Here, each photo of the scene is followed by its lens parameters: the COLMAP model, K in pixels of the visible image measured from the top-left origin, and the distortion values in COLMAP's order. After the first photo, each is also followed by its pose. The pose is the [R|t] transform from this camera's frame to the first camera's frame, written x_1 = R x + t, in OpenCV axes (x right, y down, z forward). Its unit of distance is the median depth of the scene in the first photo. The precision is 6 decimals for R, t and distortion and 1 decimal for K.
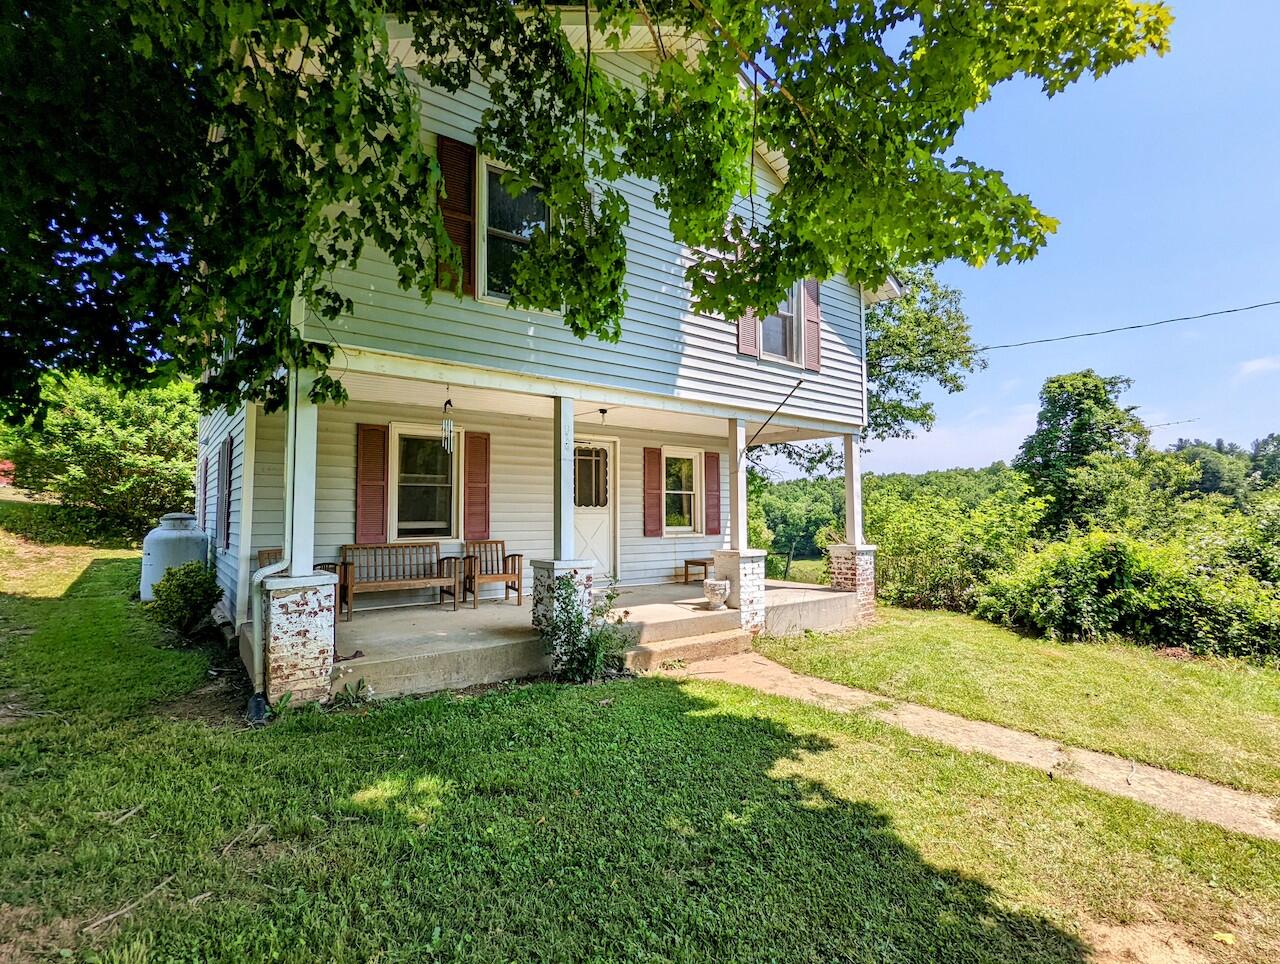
lens RADIAL K [[625.6, 0, 627.9], [0, 625.6, 477.0], [0, 0, 1]] dist [-0.000905, -0.000033]
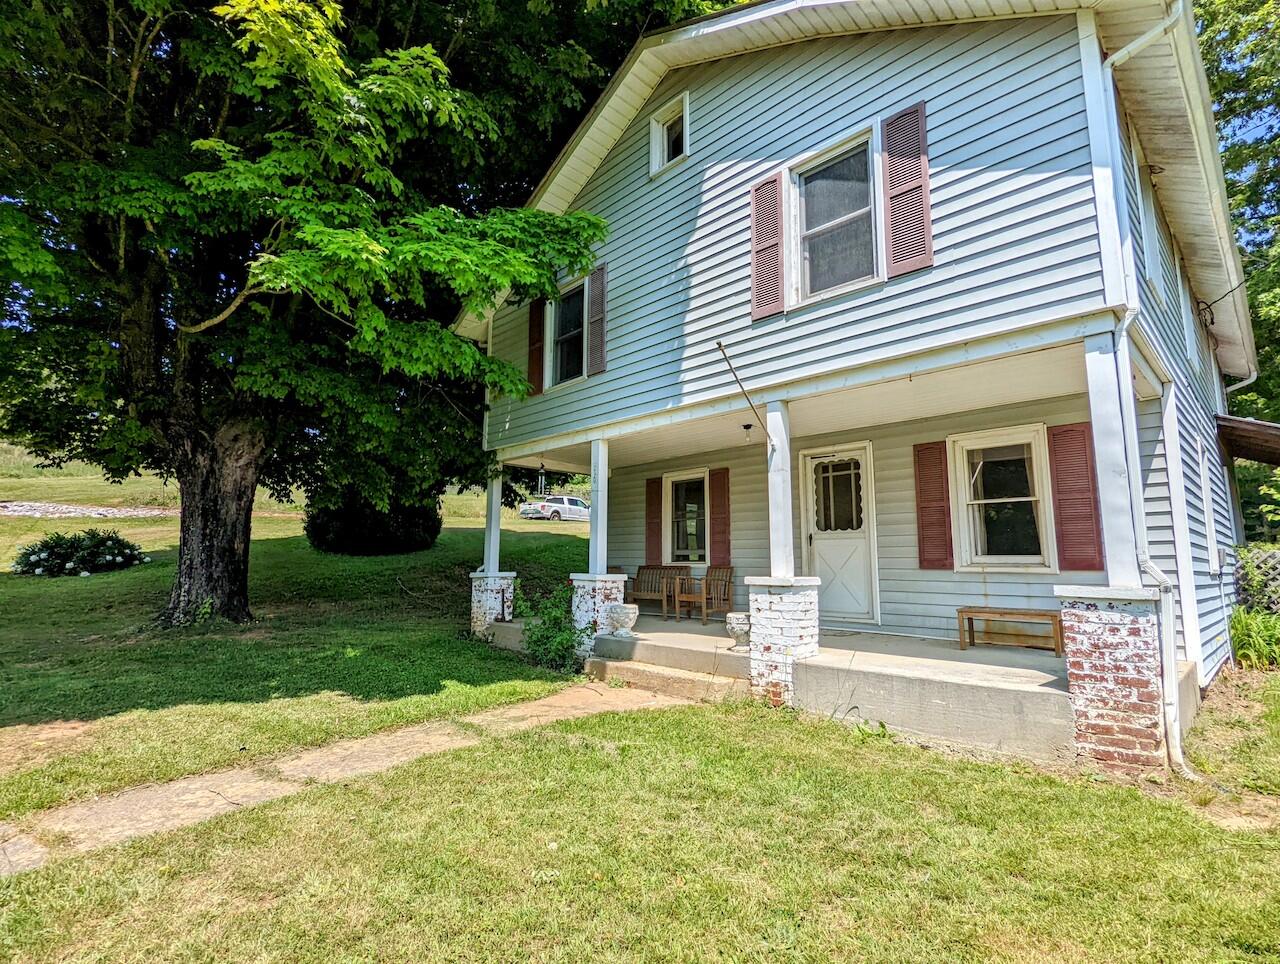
lens RADIAL K [[625.6, 0, 626.8], [0, 625.6, 481.7], [0, 0, 1]] dist [-0.000905, -0.000033]
pose [[0.119838, -0.132323, -0.983936, 0.773916], [0.048123, 0.990687, -0.127369, 0.079401], [0.991626, -0.032086, 0.125090, 0.633708]]
